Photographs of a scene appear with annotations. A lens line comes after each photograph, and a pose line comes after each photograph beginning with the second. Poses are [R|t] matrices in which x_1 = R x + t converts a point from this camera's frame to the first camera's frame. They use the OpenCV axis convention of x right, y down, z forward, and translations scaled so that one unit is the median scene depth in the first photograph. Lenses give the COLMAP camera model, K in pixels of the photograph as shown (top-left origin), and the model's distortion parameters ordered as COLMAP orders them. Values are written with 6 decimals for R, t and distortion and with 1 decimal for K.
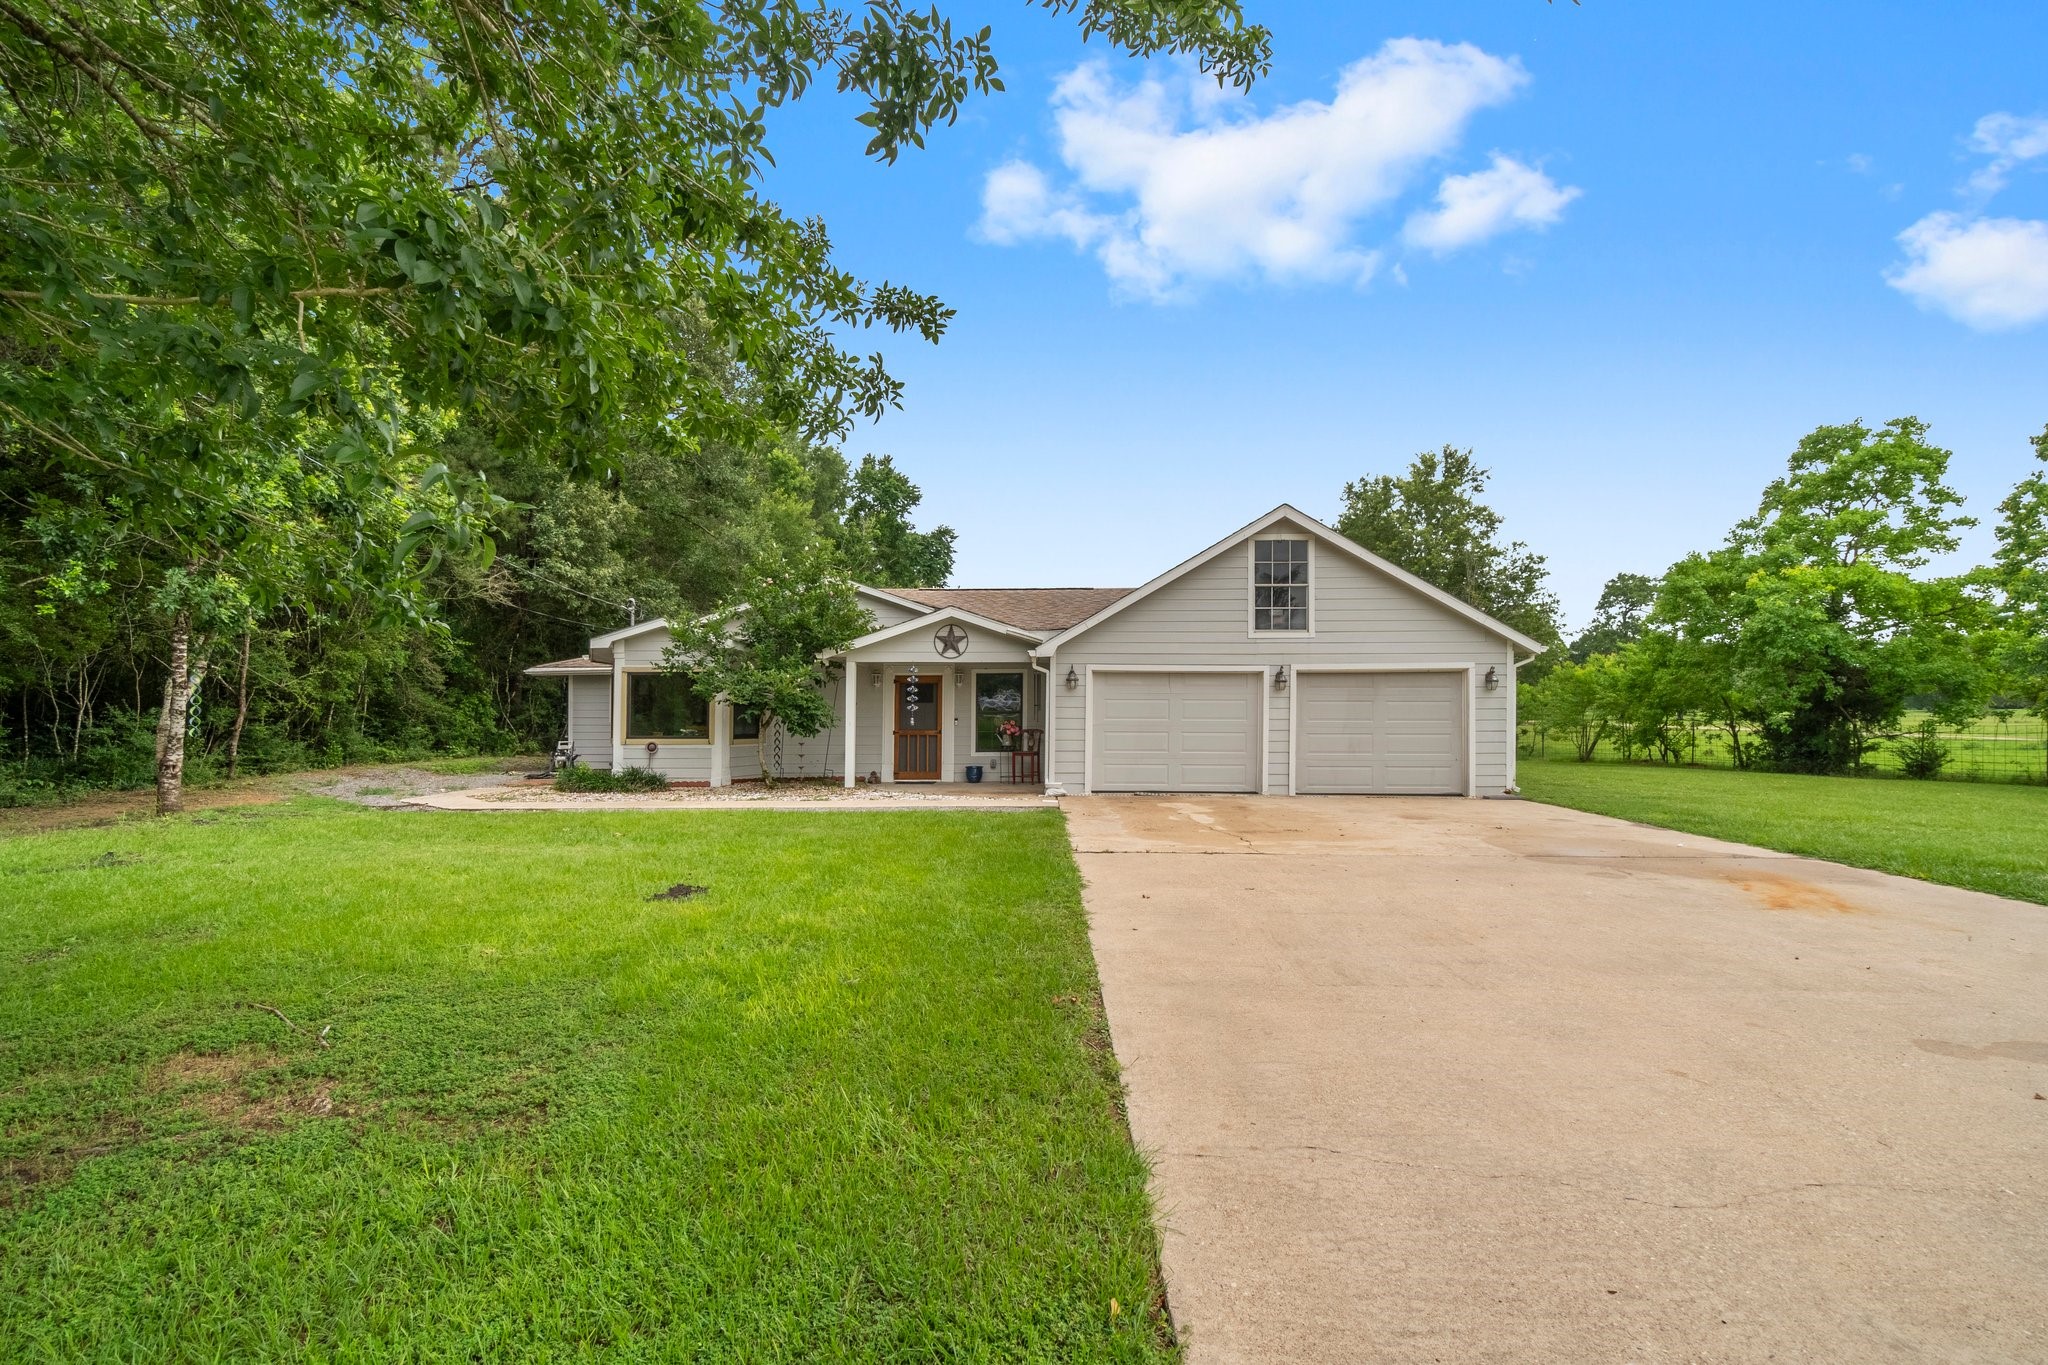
lens RADIAL K [[890.1, 0, 1019.4], [0, 890.1, 730.0], [0, 0, 1]] dist [-0.003133, 0.001487]
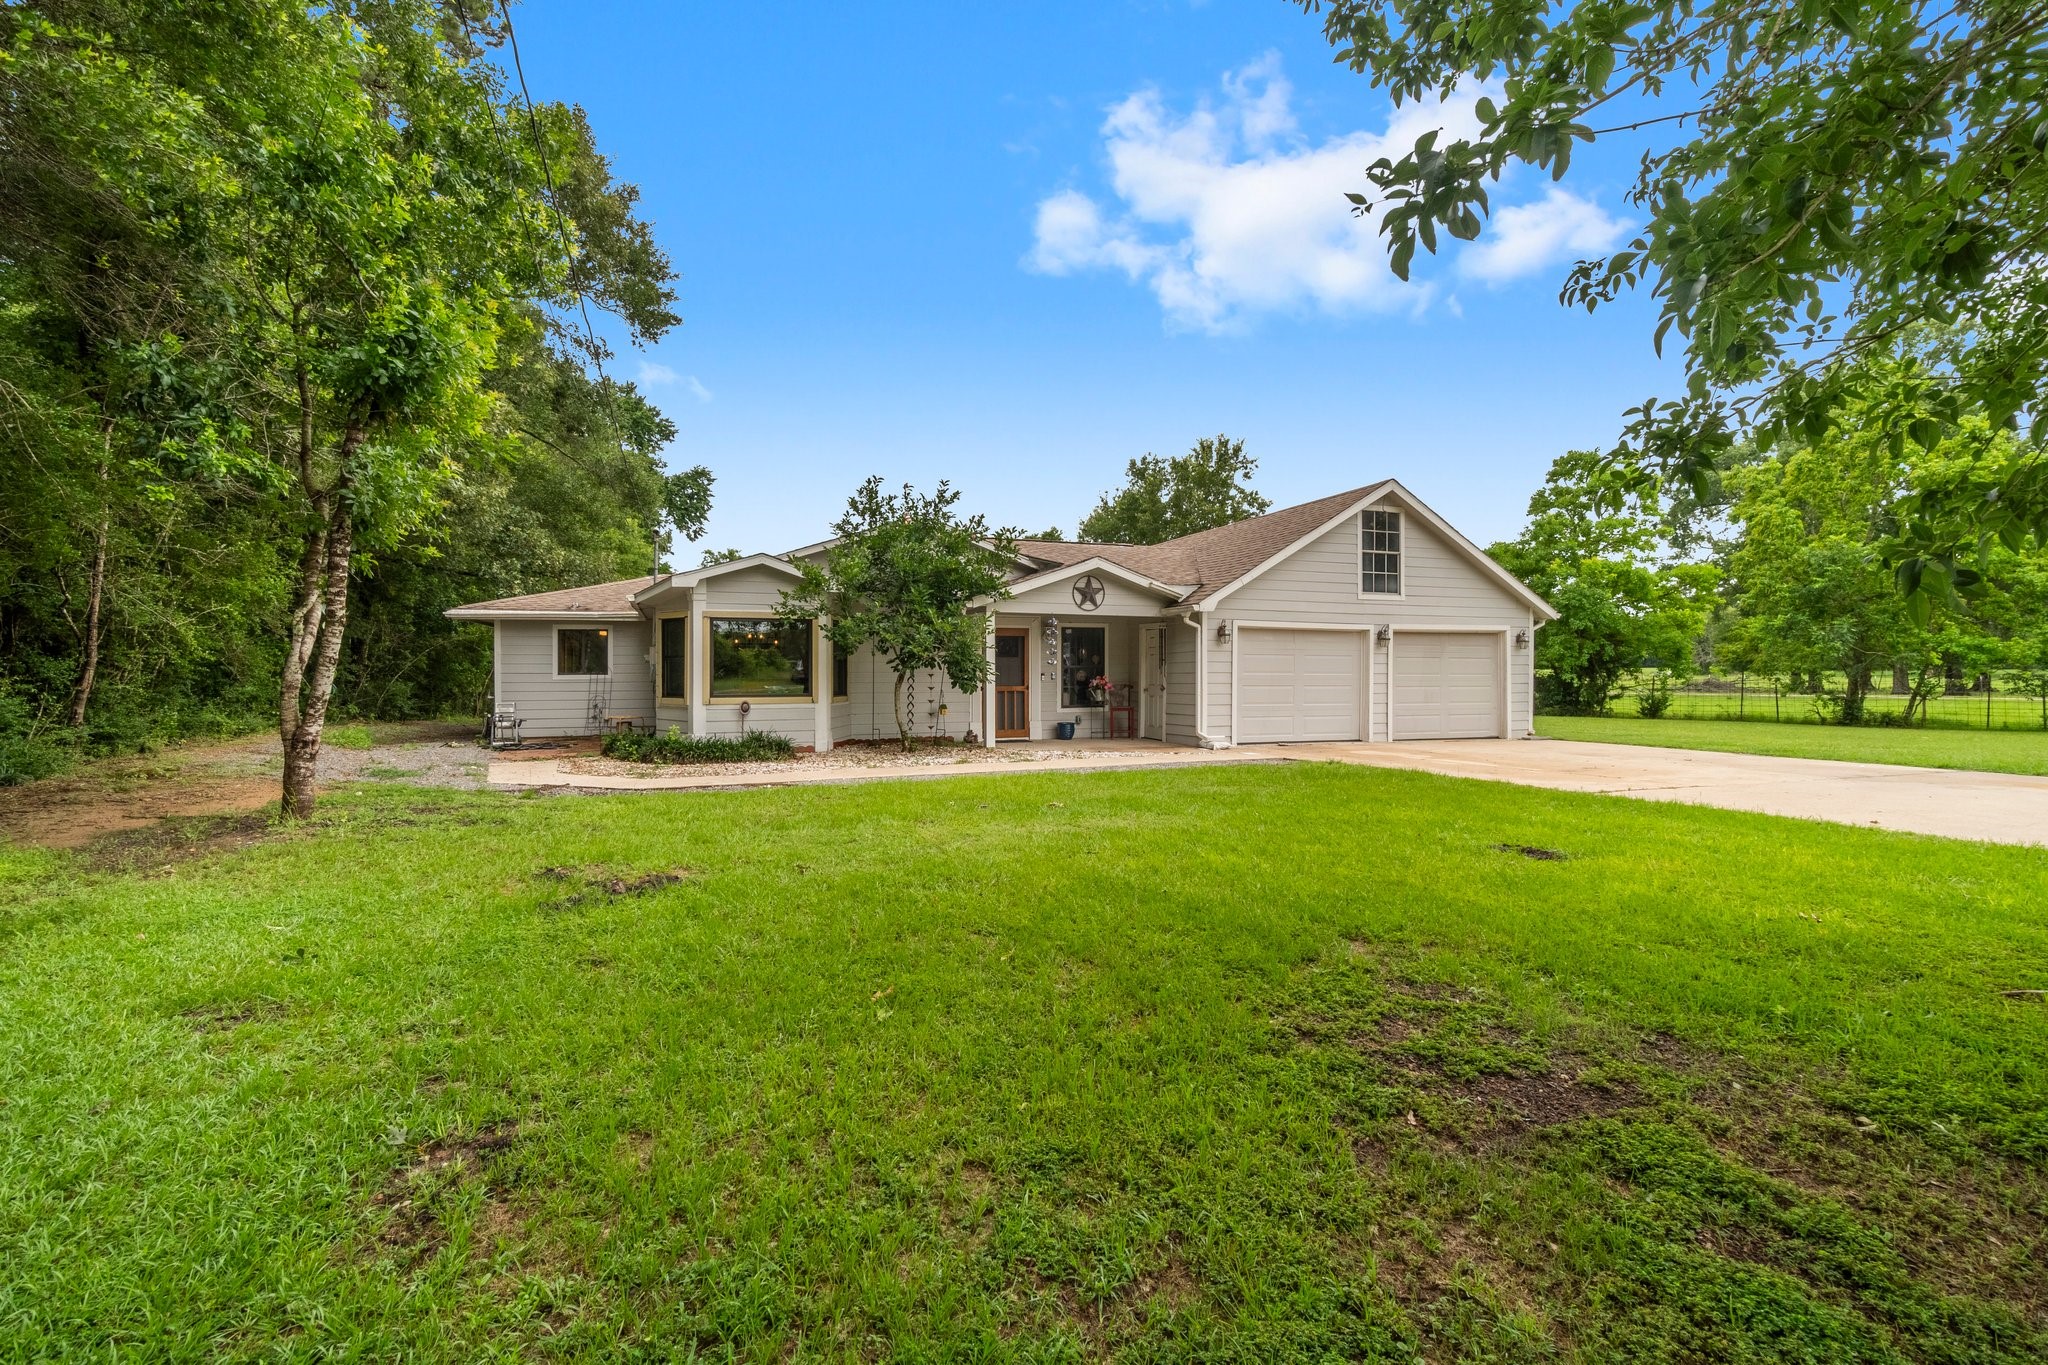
lens RADIAL K [[890.1, 0, 1007.6], [0, 890.1, 688.0], [0, 0, 1]] dist [-0.003133, 0.001487]
pose [[0.928608, -0.006279, 0.371008, -0.493493], [0.007140, 0.999974, -0.000948, 0.003750], [-0.370993, 0.003529, 0.928629, 0.127204]]
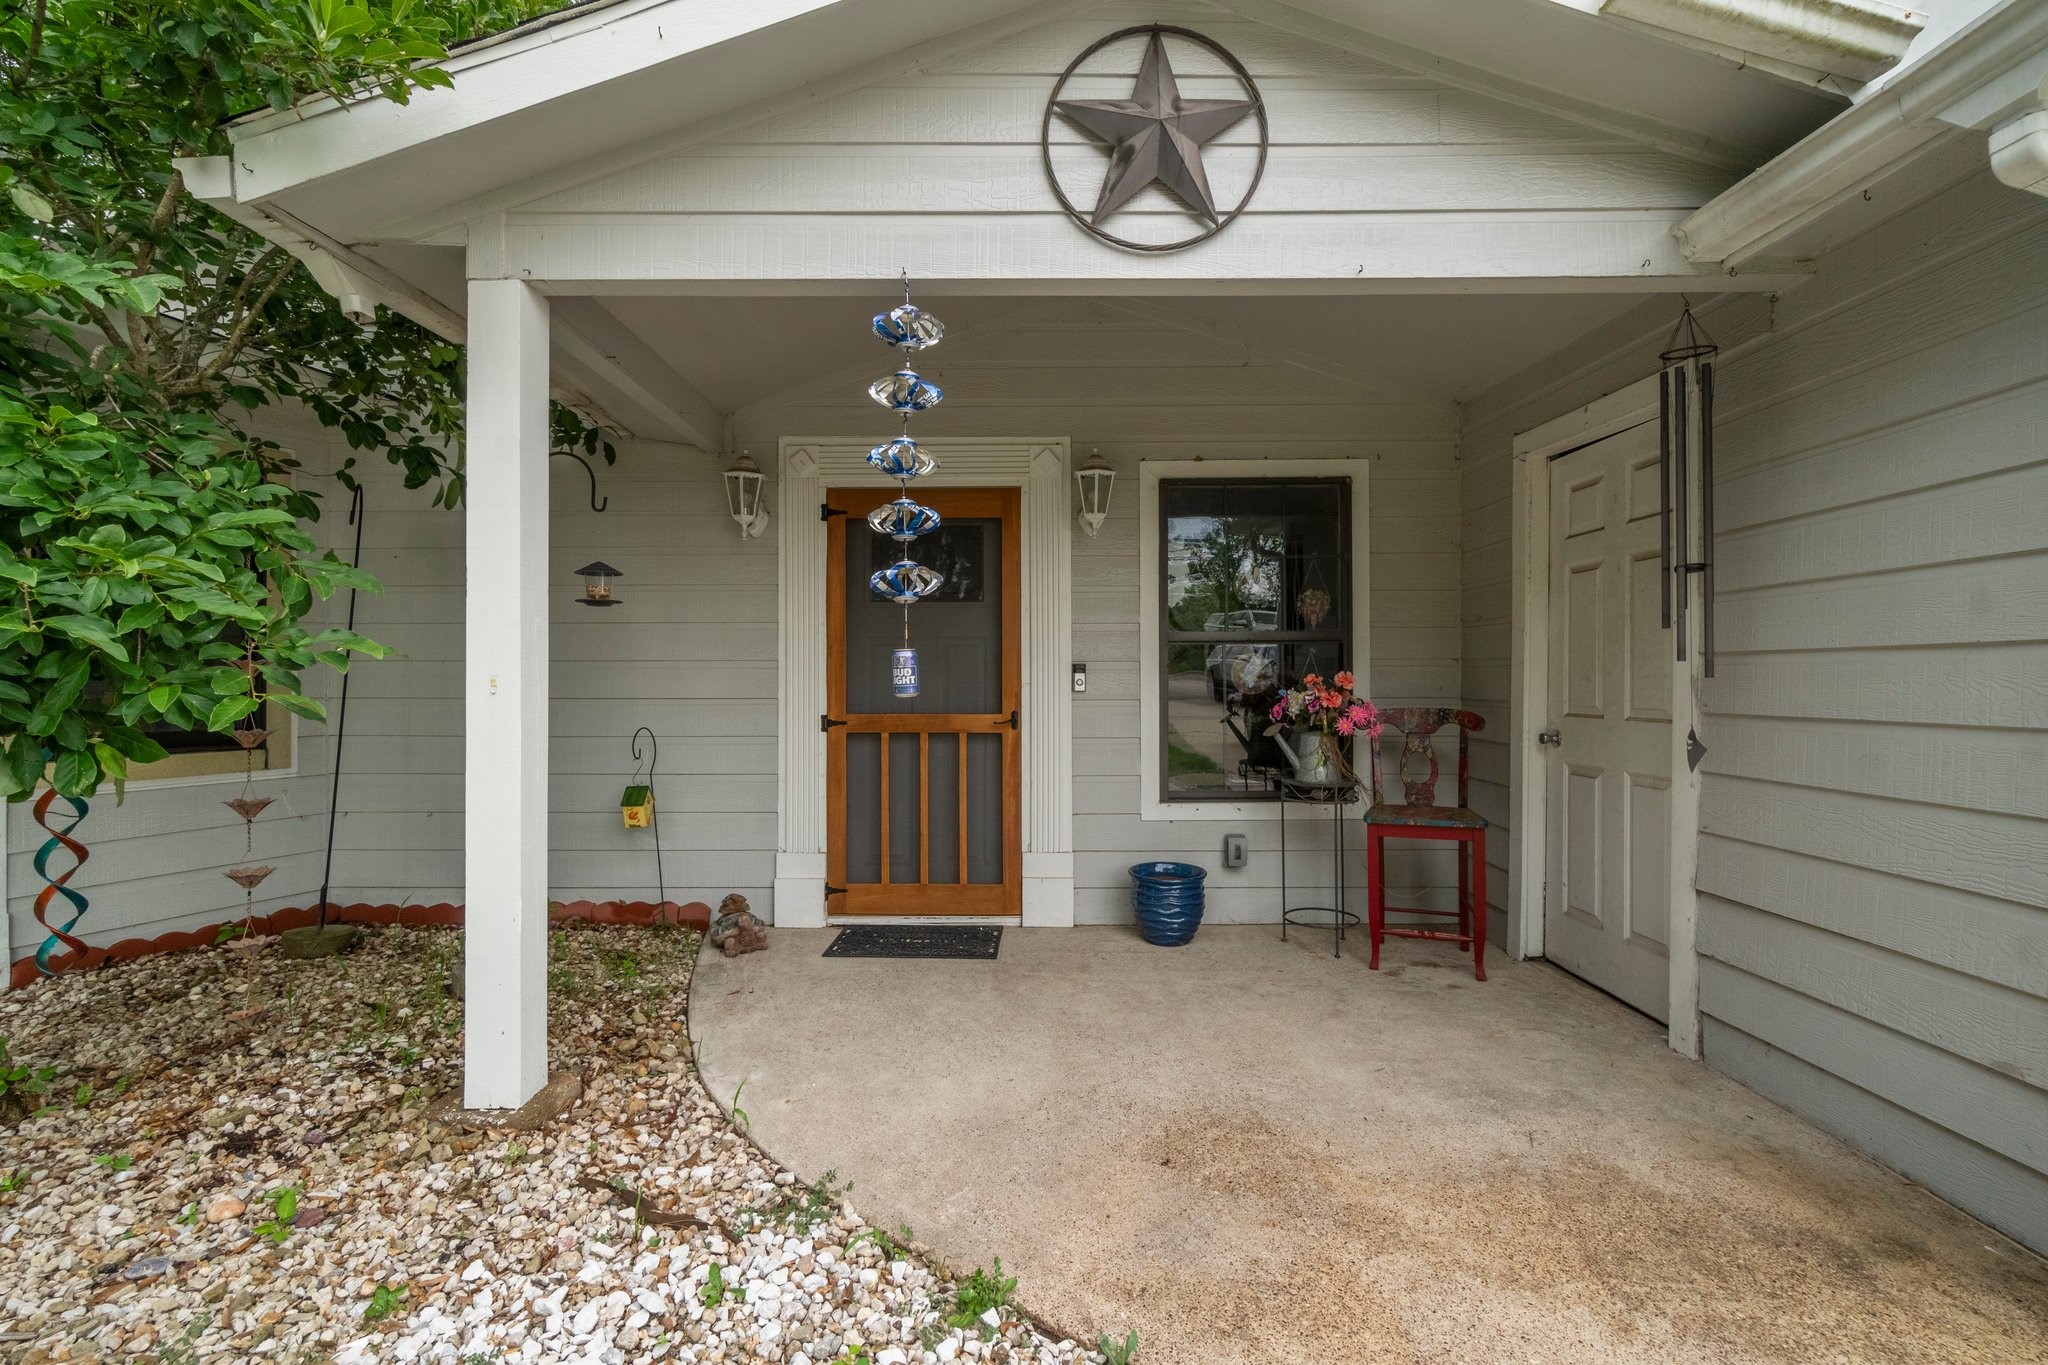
lens RADIAL K [[890.1, 0, 1023.2], [0, 890.1, 695.6], [0, 0, 1]] dist [-0.003133, 0.001487]
pose [[0.999740, -0.003775, 0.022472, -0.097967], [0.003768, 0.999993, 0.000355, -0.004665], [-0.022473, -0.000270, 0.999747, 0.807367]]
